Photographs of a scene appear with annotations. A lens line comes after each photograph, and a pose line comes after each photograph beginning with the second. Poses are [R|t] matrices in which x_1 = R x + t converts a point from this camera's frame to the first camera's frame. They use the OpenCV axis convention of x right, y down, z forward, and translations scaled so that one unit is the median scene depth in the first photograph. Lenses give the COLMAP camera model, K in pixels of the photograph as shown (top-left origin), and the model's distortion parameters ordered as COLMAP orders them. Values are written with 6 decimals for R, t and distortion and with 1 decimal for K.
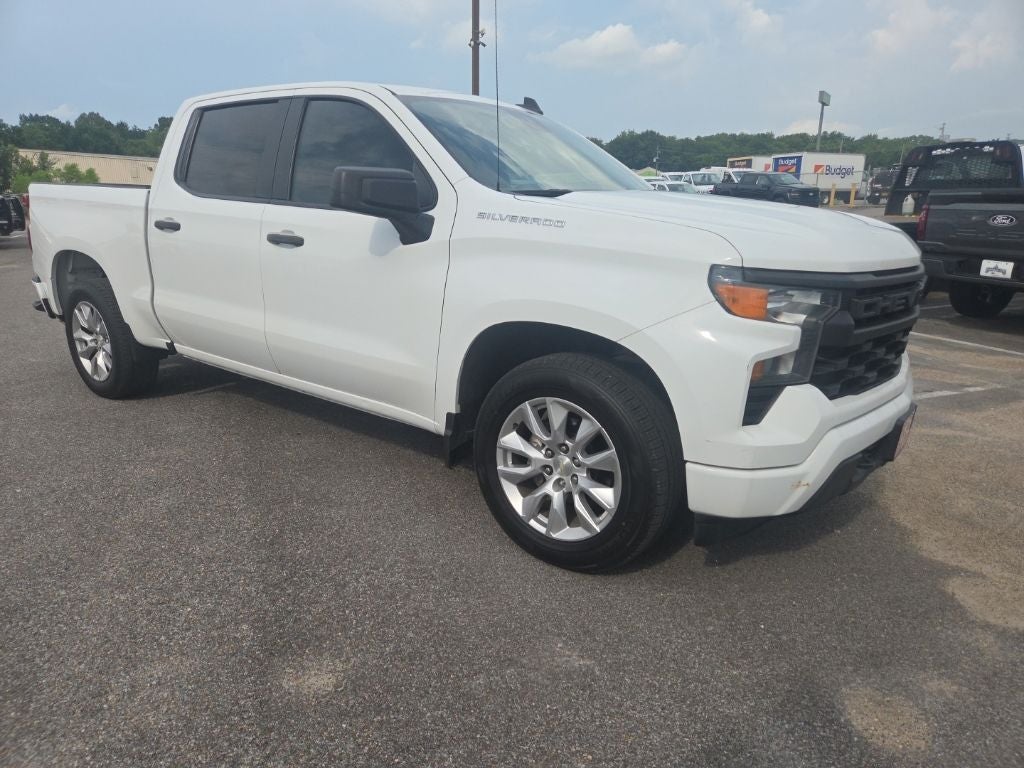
lens RADIAL K [[687.5, 0, 506.9], [0, 687.5, 382.7], [0, 0, 1]] dist [0.065992, -0.052923]
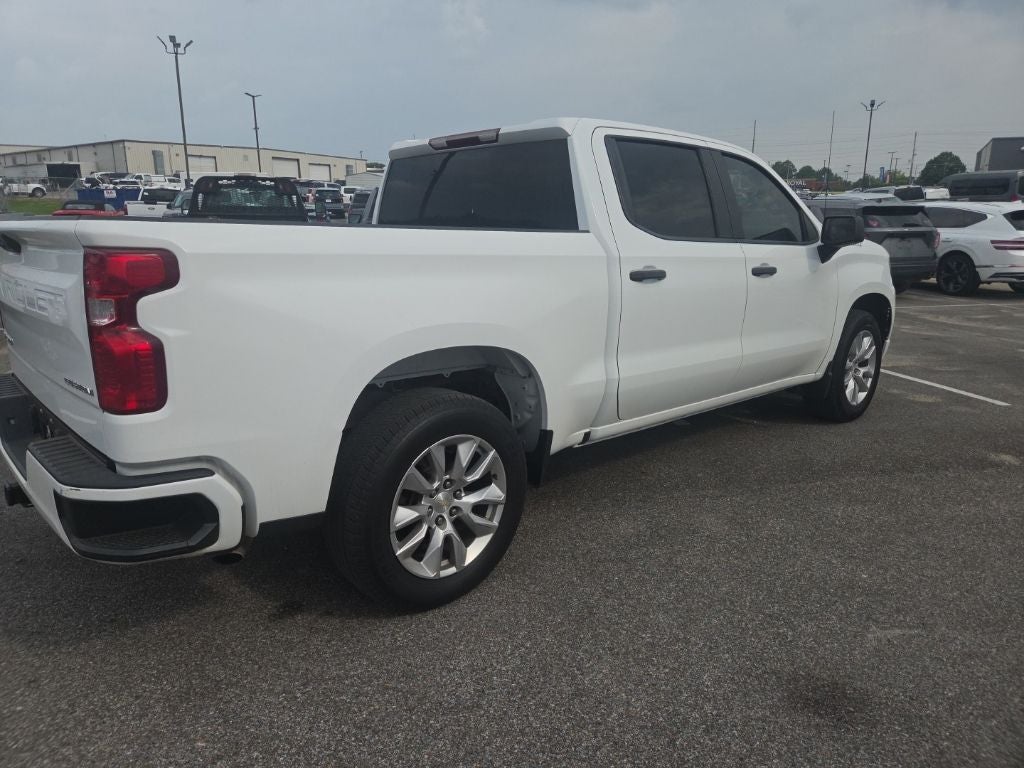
lens RADIAL K [[686.5, 0, 504.9], [0, 686.5, 357.3], [0, 0, 1]] dist [0.068760, -0.057646]
pose [[0.178322, -0.197208, 0.964007, -1.565944], [0.247992, 0.957091, 0.149920, -0.350211], [-0.952209, 0.212332, 0.219577, 1.181815]]
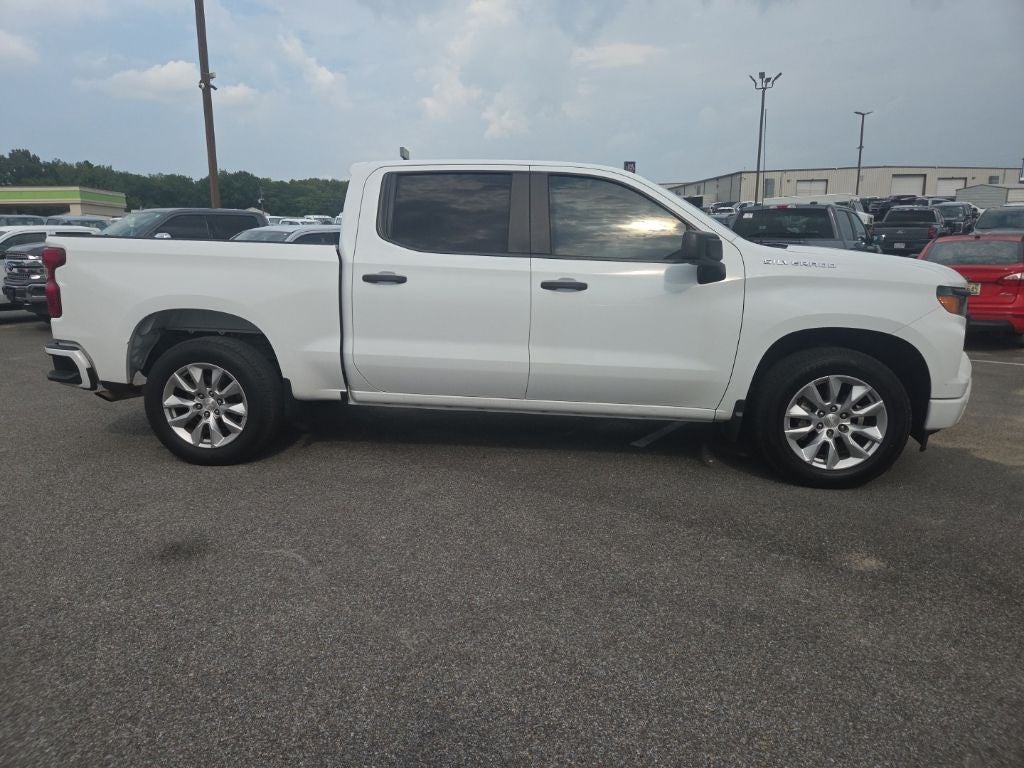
lens RADIAL K [[686.5, 0, 501.8], [0, 686.5, 359.9], [0, 0, 1]] dist [0.068760, -0.057646]
pose [[0.853373, -0.093210, 0.512901, -1.043573], [0.137295, 0.989335, -0.048640, -0.030321], [-0.502897, 0.111927, 0.857069, 0.022122]]
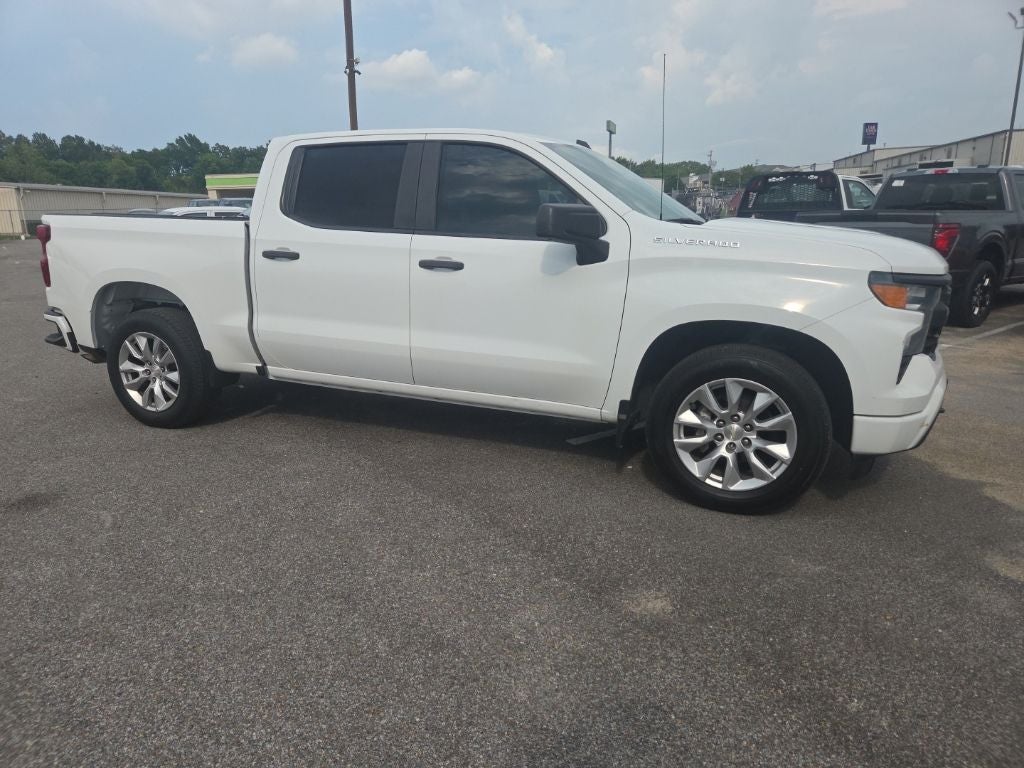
lens RADIAL K [[686.5, 0, 500.3], [0, 686.5, 372.7], [0, 0, 1]] dist [0.068760, -0.057646]
pose [[0.967792, -0.065500, 0.243081, -0.506074], [0.075011, 0.996729, -0.030066, 0.012951], [-0.240316, 0.047332, 0.969540, -0.114717]]
